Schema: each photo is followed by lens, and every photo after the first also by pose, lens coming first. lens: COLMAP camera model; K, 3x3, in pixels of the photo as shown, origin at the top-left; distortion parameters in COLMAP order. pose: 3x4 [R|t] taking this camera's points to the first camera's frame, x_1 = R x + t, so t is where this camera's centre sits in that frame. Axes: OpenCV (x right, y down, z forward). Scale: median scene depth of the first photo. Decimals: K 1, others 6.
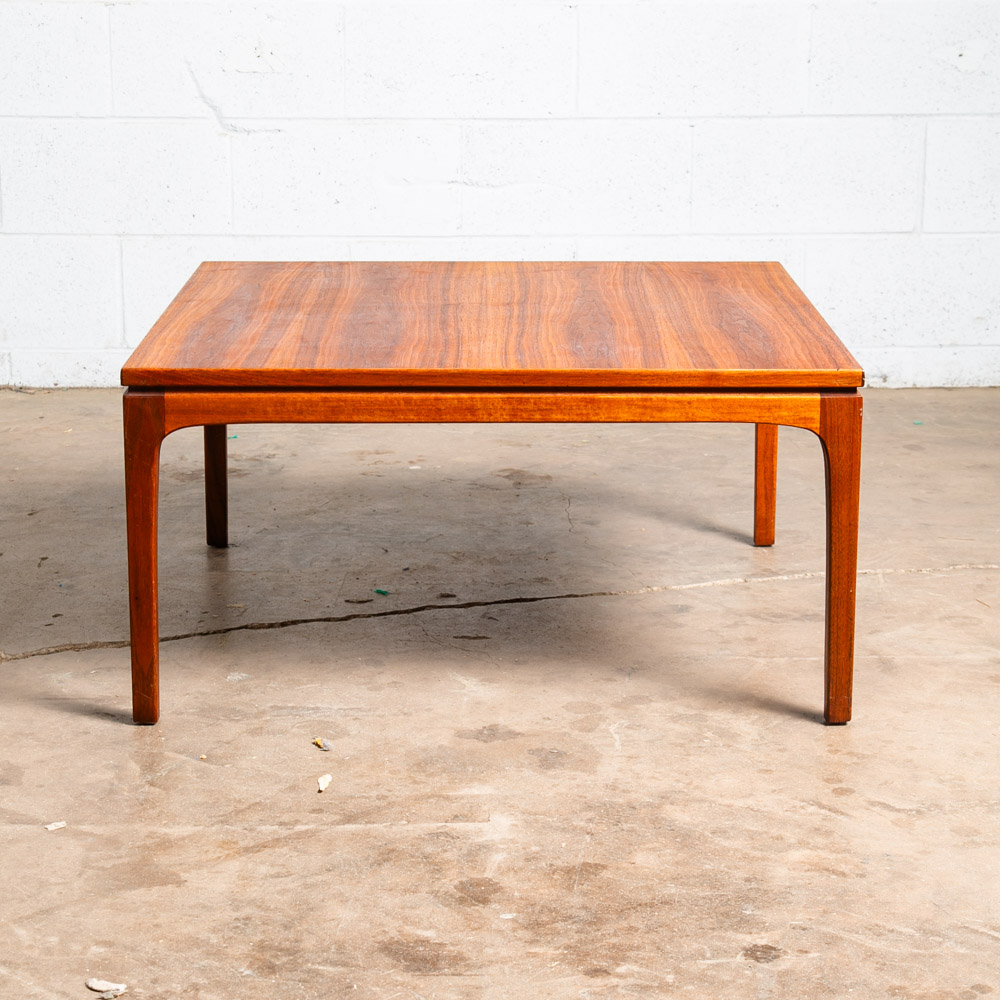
lens RADIAL K [[2540.9, 0, 482.8], [0, 2540.9, 499.7], [0, 0, 1]] dist [0.155676, 0.000000]
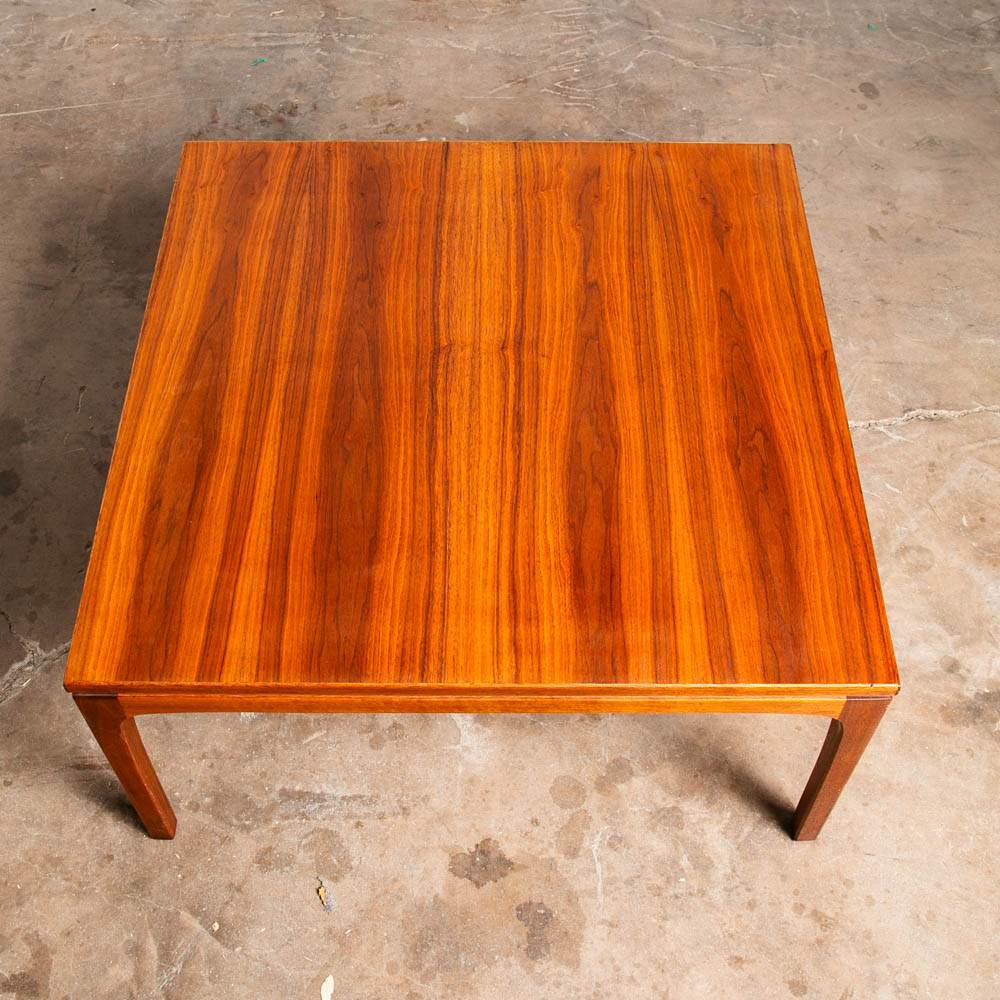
lens RADIAL K [[1300.9, 0, 494.6], [0, 1300.9, 505.3], [0, 0, 1]] dist [-0.032427, 0.000000]
pose [[0.999996, 0.002968, -0.000181, 0.007621], [-0.002130, 0.757230, 0.653145, -0.370966], [0.002076, -0.653142, 0.757233, 0.663088]]
